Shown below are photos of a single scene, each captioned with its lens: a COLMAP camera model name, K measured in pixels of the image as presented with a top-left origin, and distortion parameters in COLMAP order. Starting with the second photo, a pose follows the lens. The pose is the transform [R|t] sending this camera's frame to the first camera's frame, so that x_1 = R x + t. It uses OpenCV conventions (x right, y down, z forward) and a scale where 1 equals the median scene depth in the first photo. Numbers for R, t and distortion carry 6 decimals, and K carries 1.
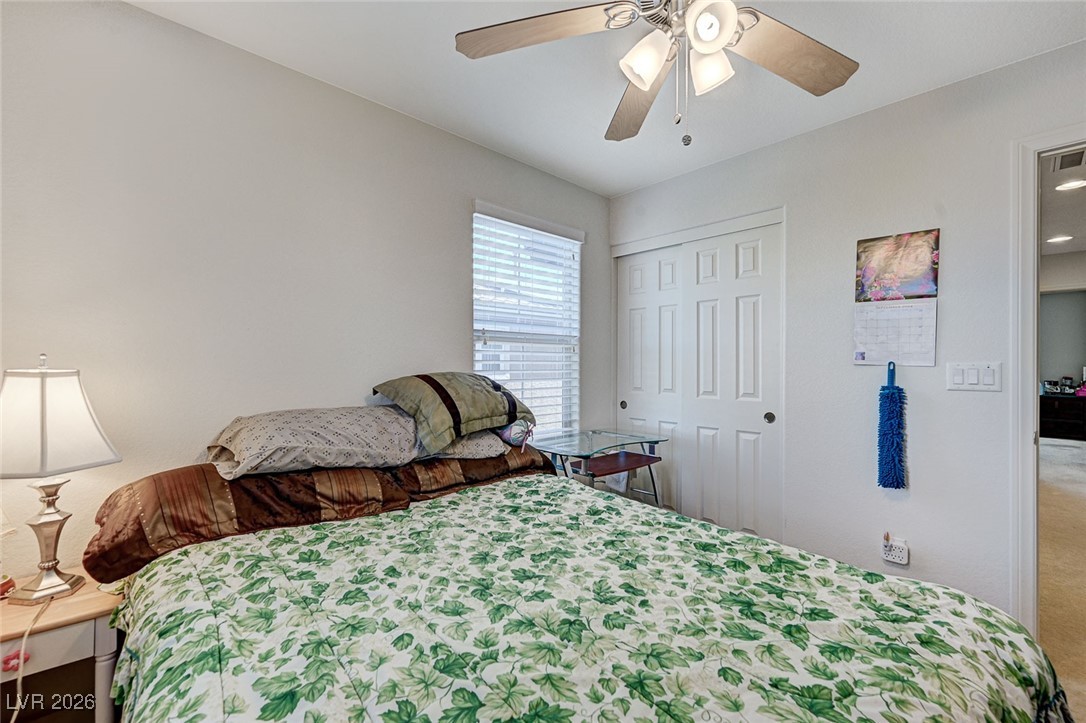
lens RADIAL K [[456.1, 0, 543.0], [0, 456.1, 361.5], [0, 0, 1]] dist [-0.001905, -0.000050]
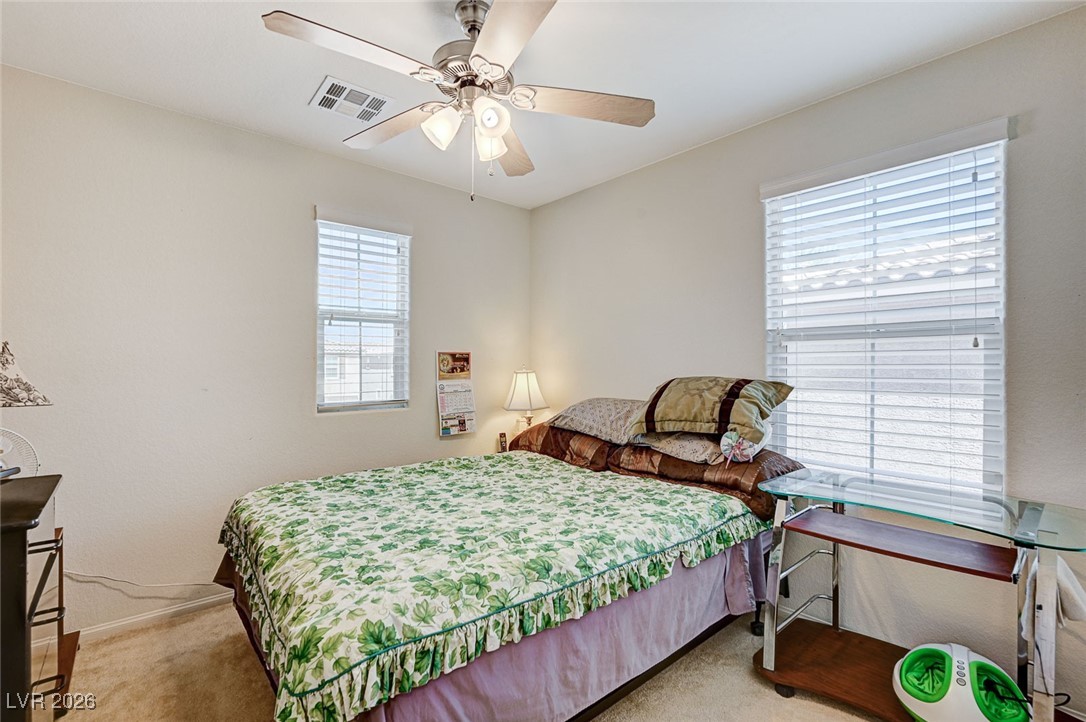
lens RADIAL K [[485.6, 0, 543.0], [0, 485.6, 361.0], [0, 0, 1]] dist [-0.001755, -0.000246]
pose [[-0.029676, -0.018044, -0.999397, 1.053111], [0.004106, 0.999826, -0.018174, 0.006577], [0.999551, -0.004643, -0.029596, 0.765669]]
